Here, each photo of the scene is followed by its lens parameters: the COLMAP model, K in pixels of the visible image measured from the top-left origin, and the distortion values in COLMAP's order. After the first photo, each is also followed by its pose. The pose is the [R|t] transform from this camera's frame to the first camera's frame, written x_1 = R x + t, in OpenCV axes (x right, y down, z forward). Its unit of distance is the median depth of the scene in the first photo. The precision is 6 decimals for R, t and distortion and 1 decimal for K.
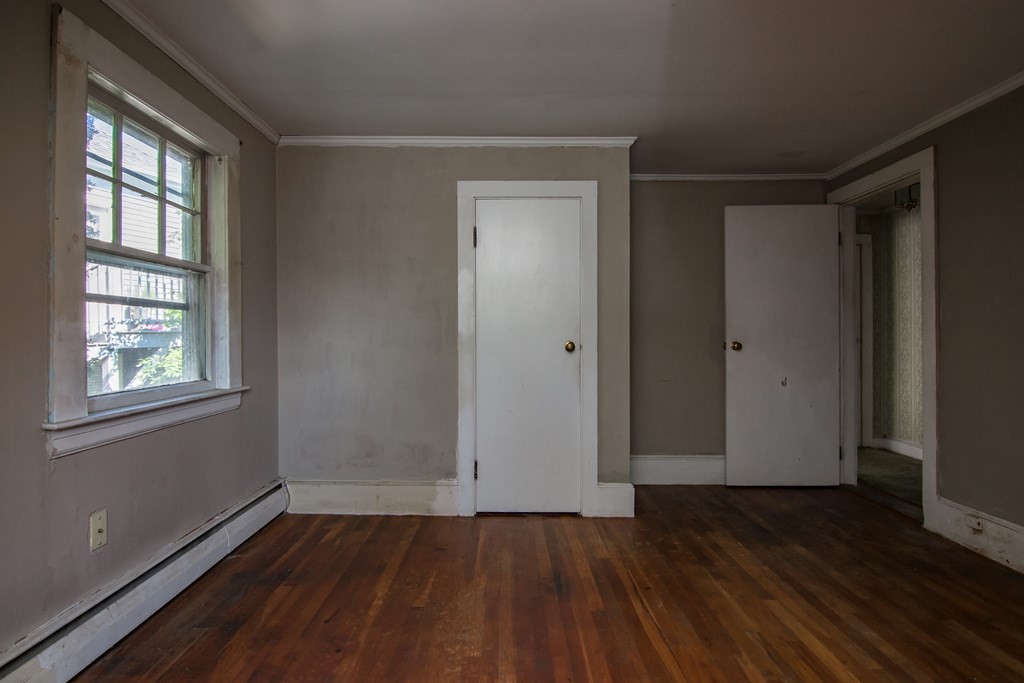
lens RADIAL K [[495.6, 0, 510.3], [0, 495.6, 337.7], [0, 0, 1]] dist [-0.000328, -0.003375]
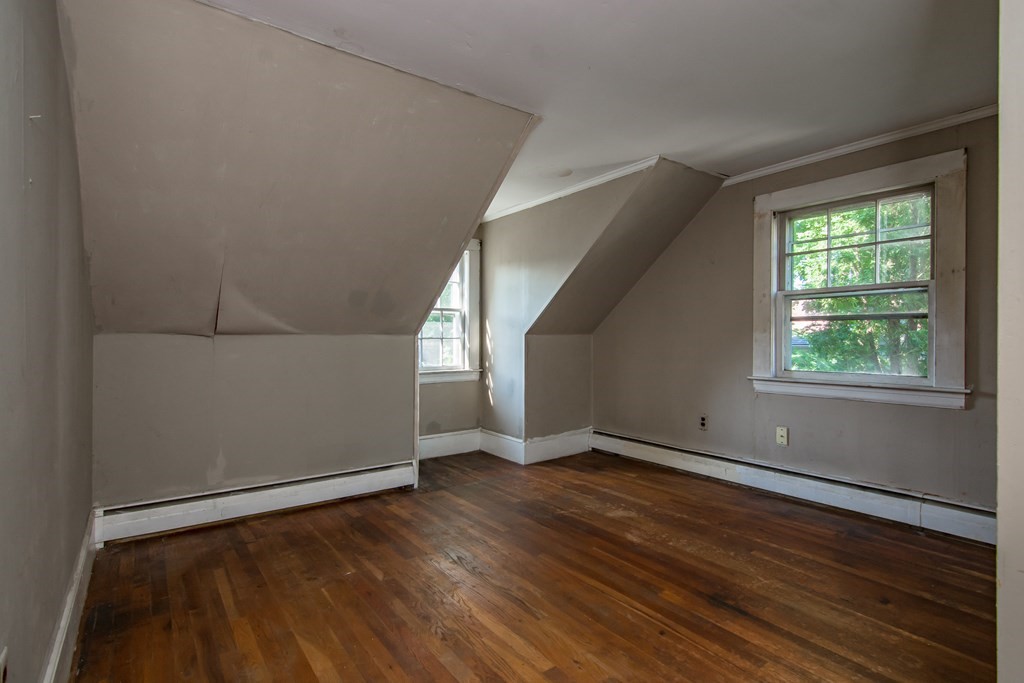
lens RADIAL K [[495.6, 0, 513.0], [0, 495.6, 341.3], [0, 0, 1]] dist [-0.000328, -0.003375]
pose [[-0.792036, 0.000510, -0.610474, 1.151112], [-0.002652, 0.999987, 0.004277, -0.002439], [0.610469, 0.005007, -0.792025, 1.740208]]
